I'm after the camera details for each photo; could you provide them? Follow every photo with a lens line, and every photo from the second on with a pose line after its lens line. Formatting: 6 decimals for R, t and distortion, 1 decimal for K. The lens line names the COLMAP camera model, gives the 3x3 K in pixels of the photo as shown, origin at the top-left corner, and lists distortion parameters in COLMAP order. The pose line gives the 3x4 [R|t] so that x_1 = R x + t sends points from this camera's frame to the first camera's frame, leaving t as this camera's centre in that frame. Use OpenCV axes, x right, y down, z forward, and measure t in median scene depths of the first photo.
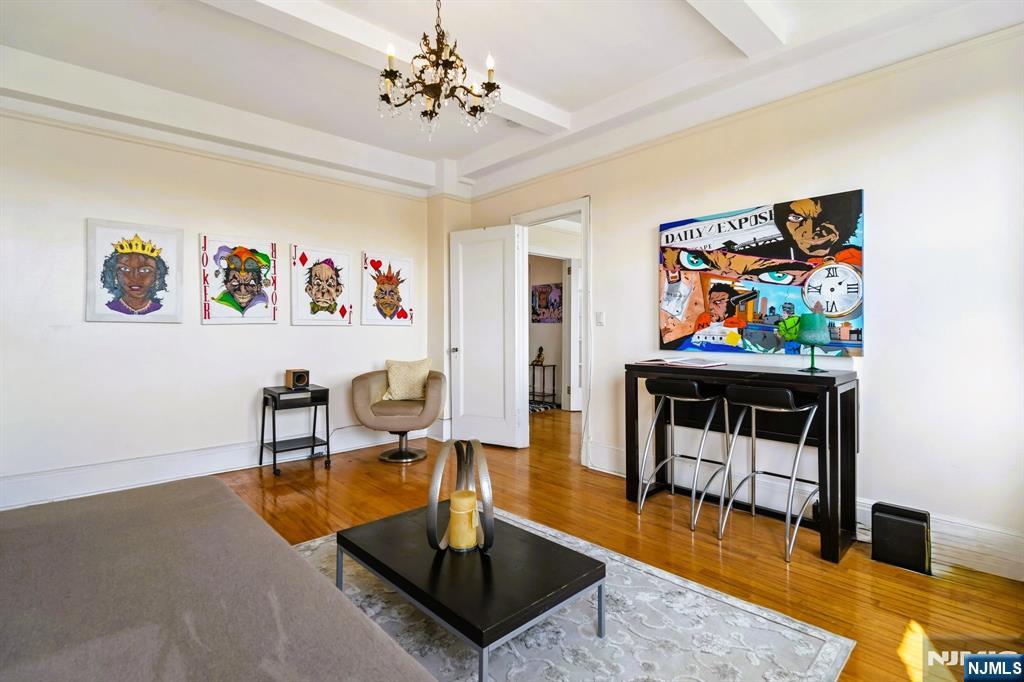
lens RADIAL K [[489.9, 0, 513.9], [0, 489.9, 331.5], [0, 0, 1]] dist [0.000075, -0.000085]
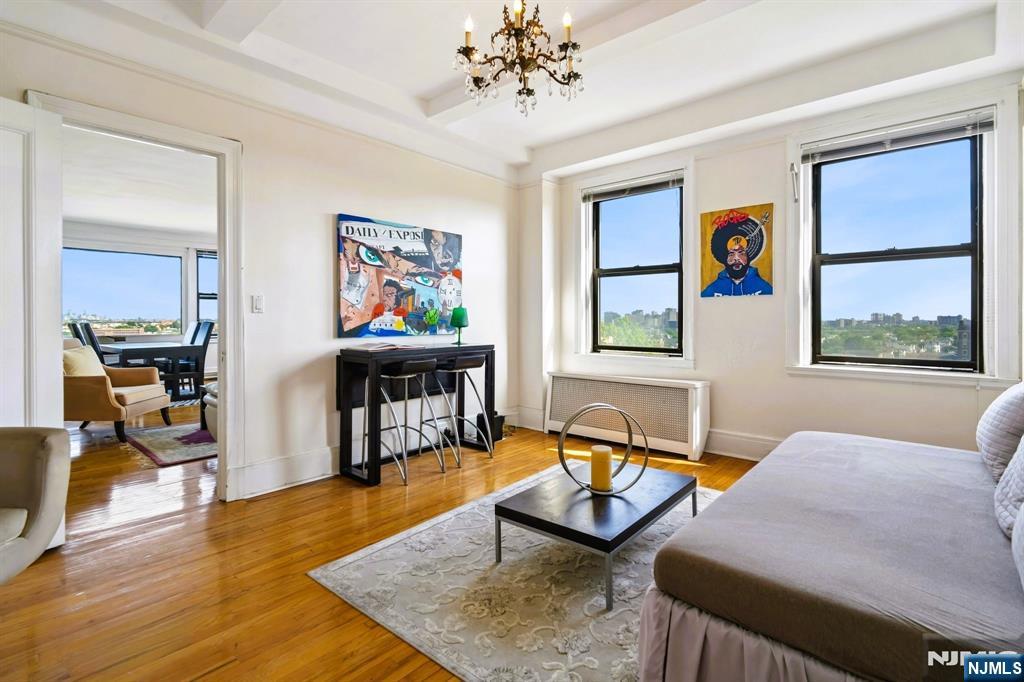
lens RADIAL K [[489.9, 0, 500.5], [0, 489.9, 318.6], [0, 0, 1]] dist [0.000075, -0.000085]
pose [[-0.101173, -0.002070, 0.994867, -0.813063], [0.002533, 0.999994, 0.002338, -0.003961], [-0.994866, 0.002756, -0.101167, 0.850926]]
